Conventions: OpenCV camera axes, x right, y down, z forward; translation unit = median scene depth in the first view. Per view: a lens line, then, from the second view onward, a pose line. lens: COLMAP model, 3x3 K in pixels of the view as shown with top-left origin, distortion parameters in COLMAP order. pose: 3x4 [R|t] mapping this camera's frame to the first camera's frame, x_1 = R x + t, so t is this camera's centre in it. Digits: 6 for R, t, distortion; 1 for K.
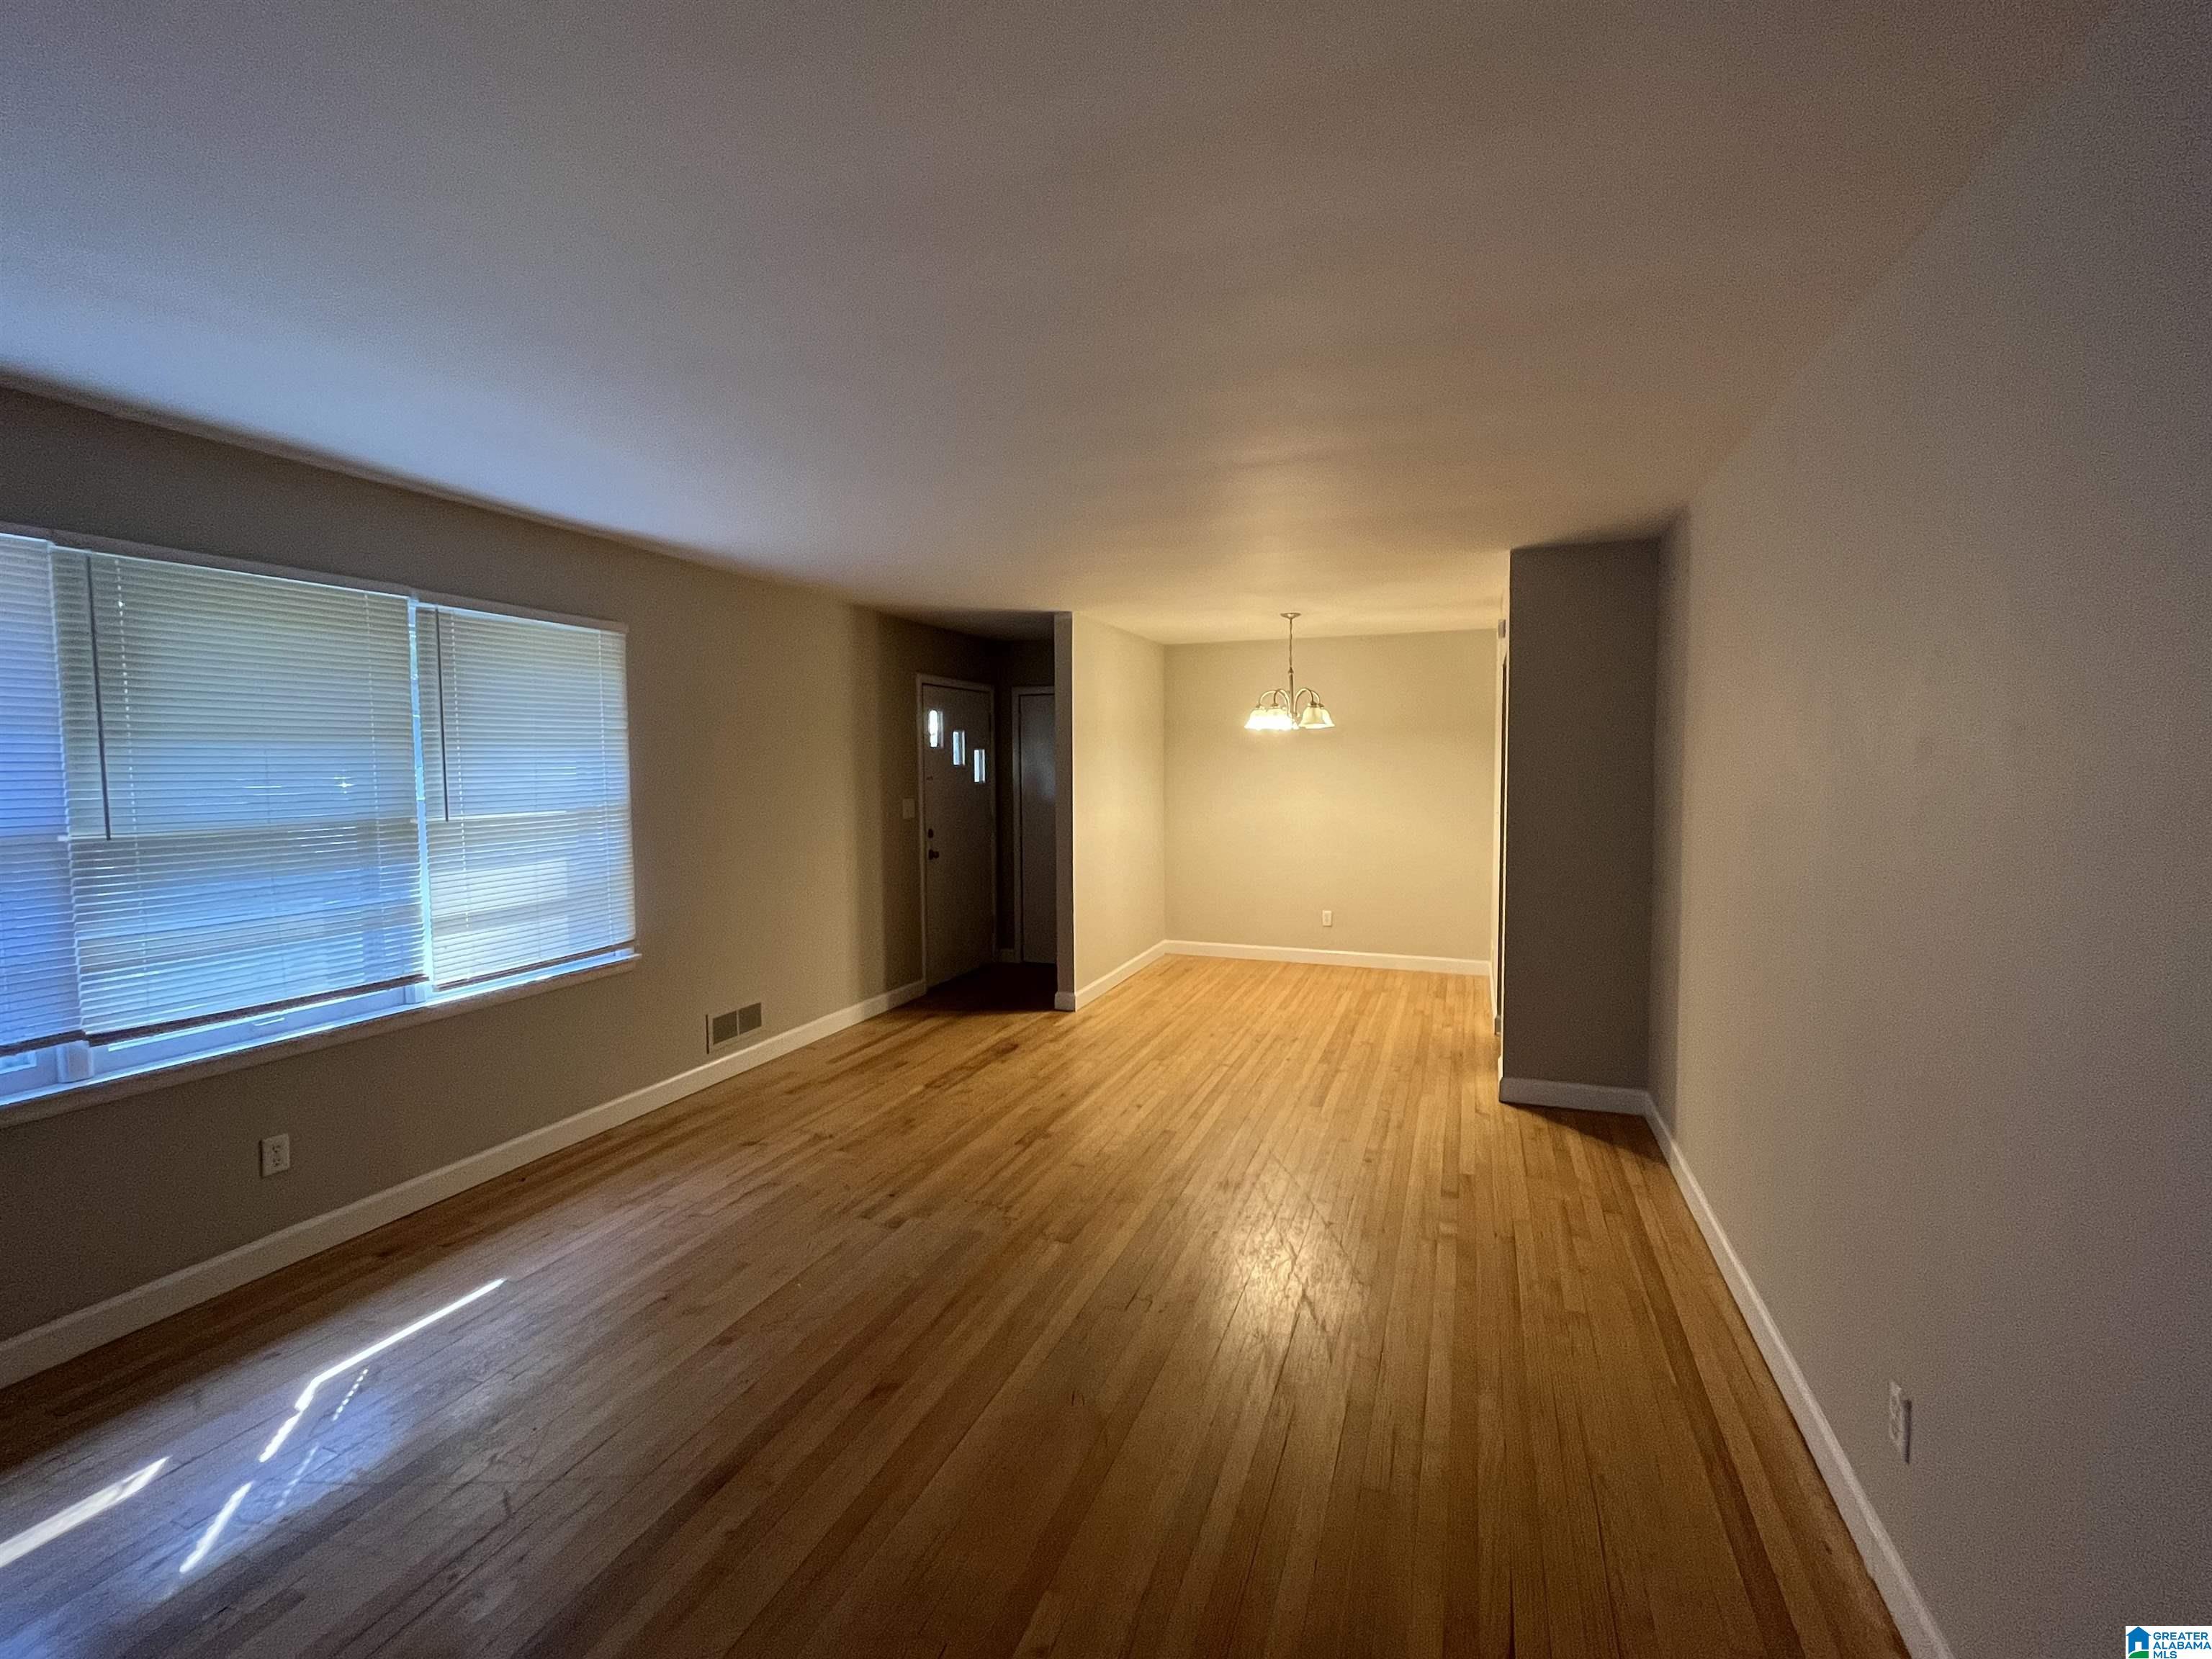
lens RADIAL K [[950.2, 0, 1106.5], [0, 950.2, 820.0], [0, 0, 1]] dist [0.011767, -0.000029]
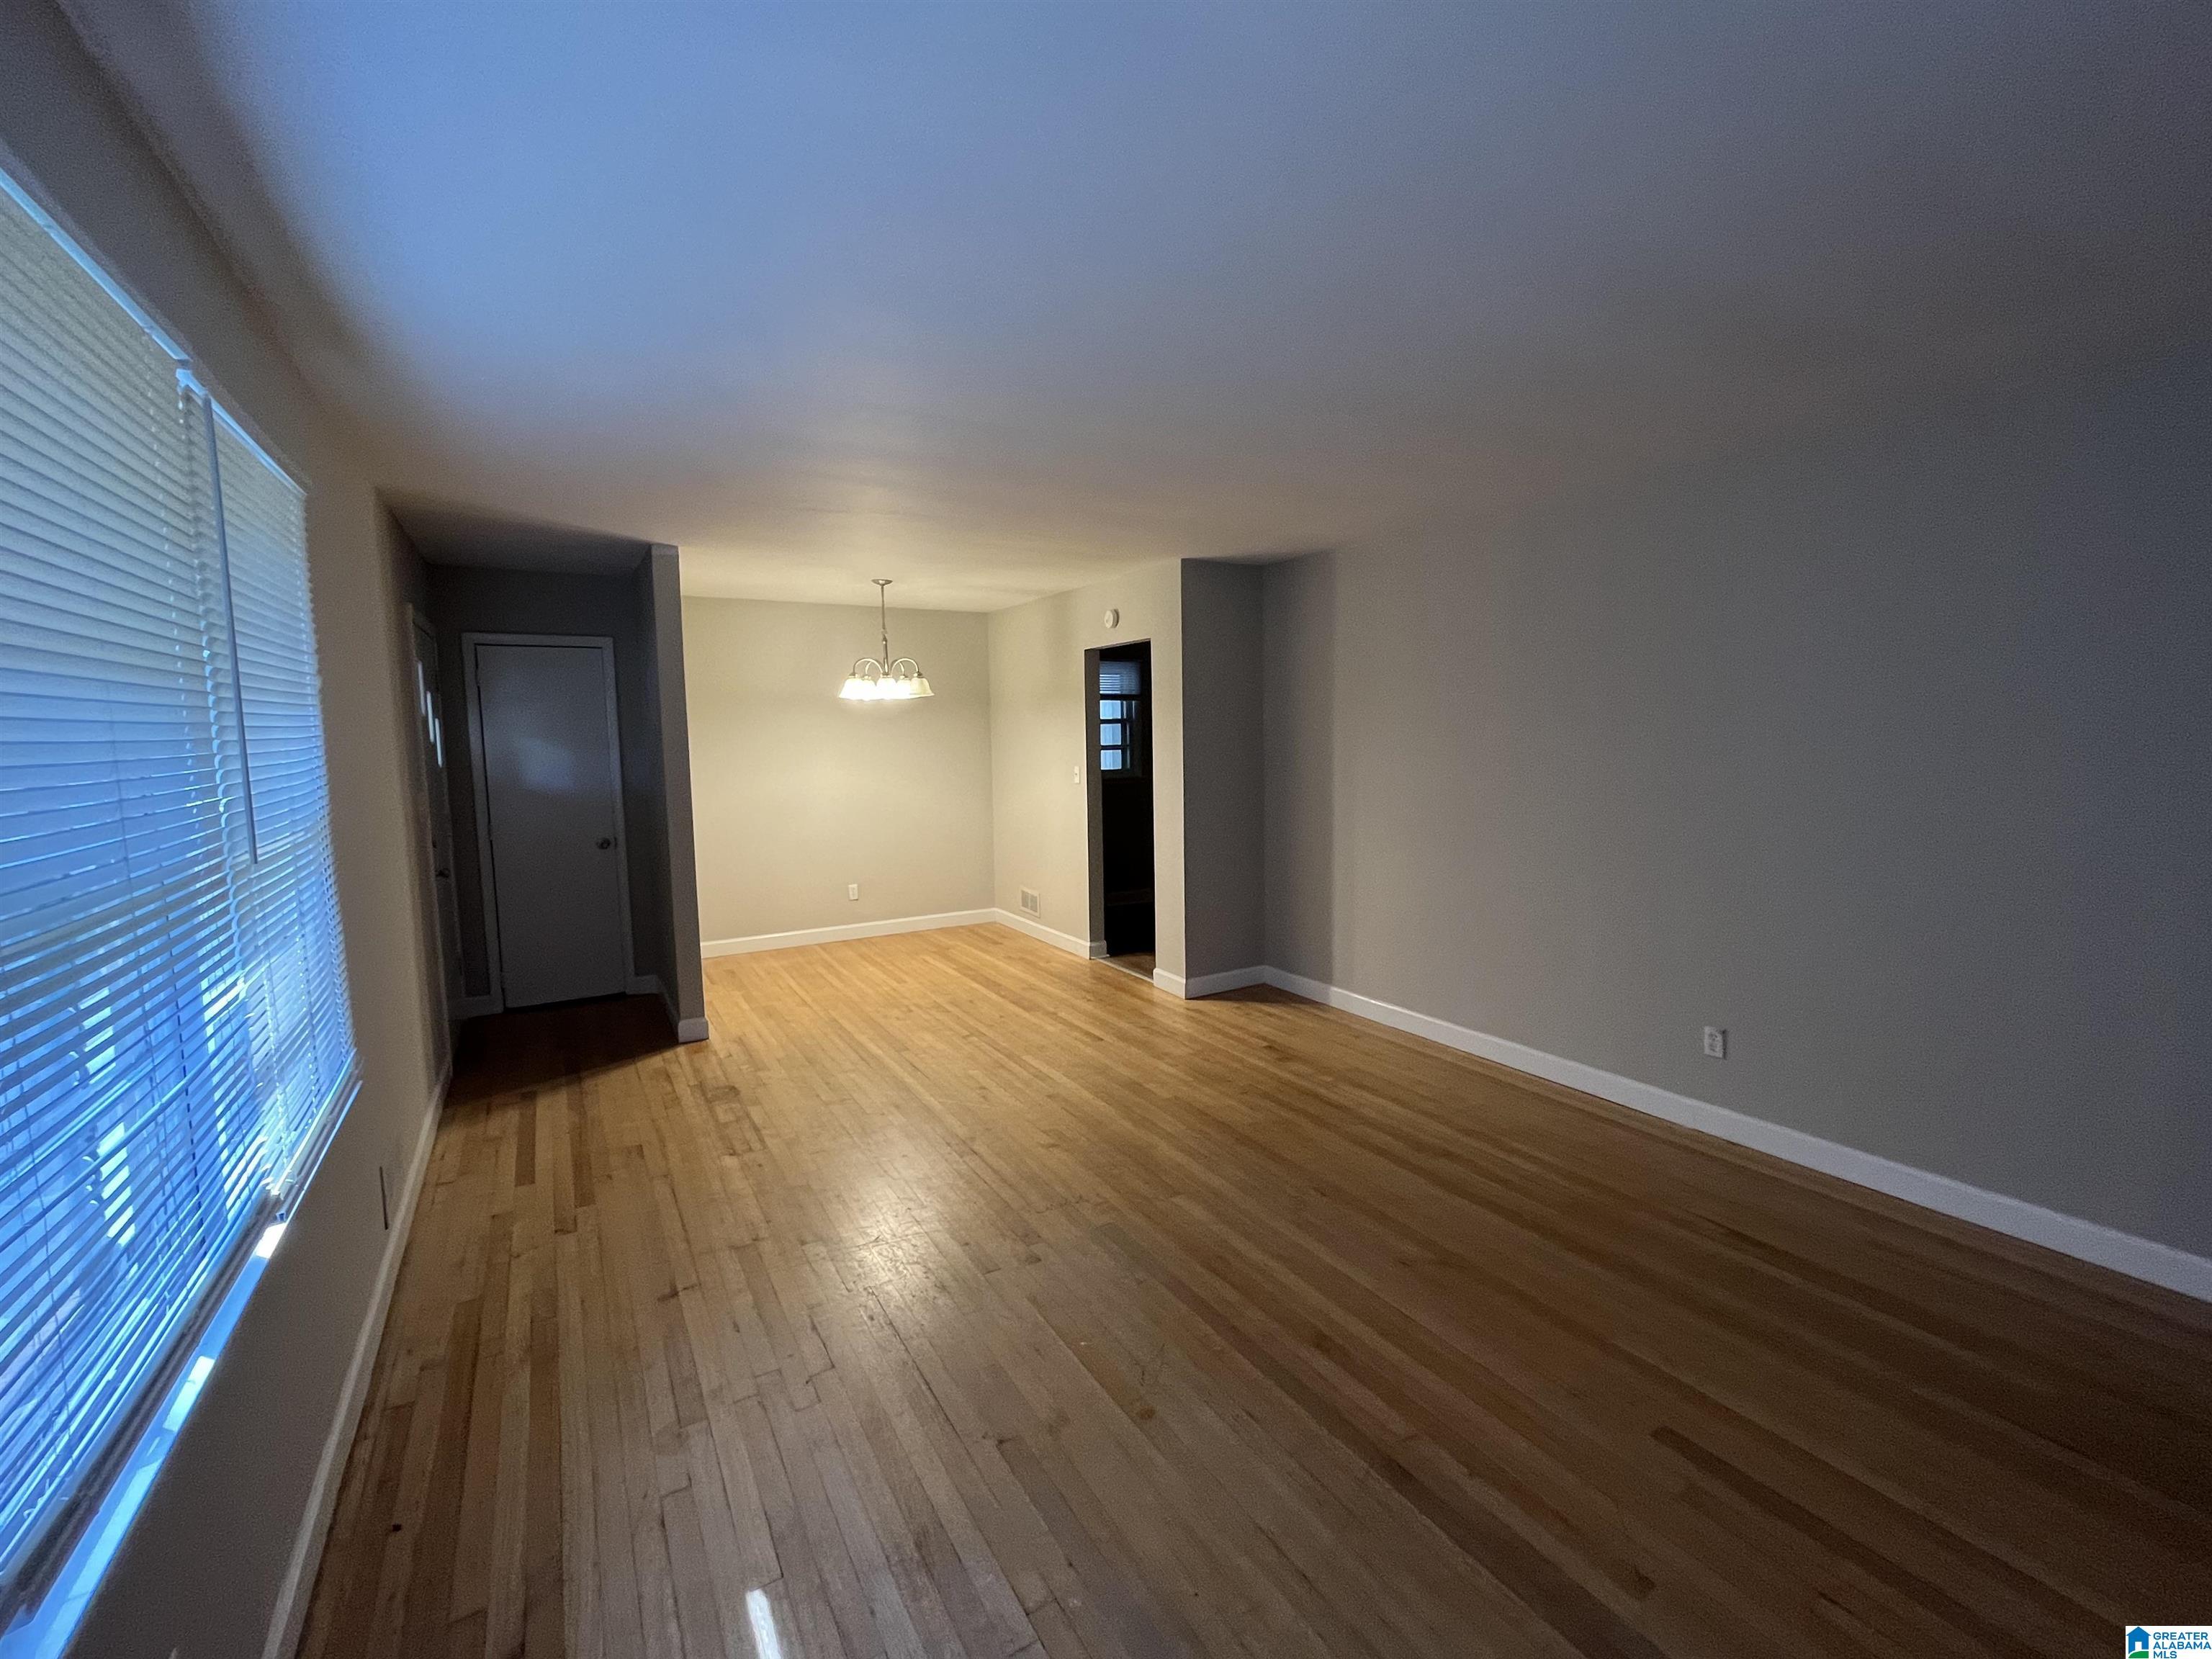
lens RADIAL K [[950.2, 0, 1110.3], [0, 950.2, 830.5], [0, 0, 1]] dist [0.011767, -0.000029]
pose [[0.620448, -0.087674, 0.779331, -0.504080], [0.059109, 0.996133, 0.065005, -0.012693], [-0.782017, 0.005733, 0.623231, 0.240608]]
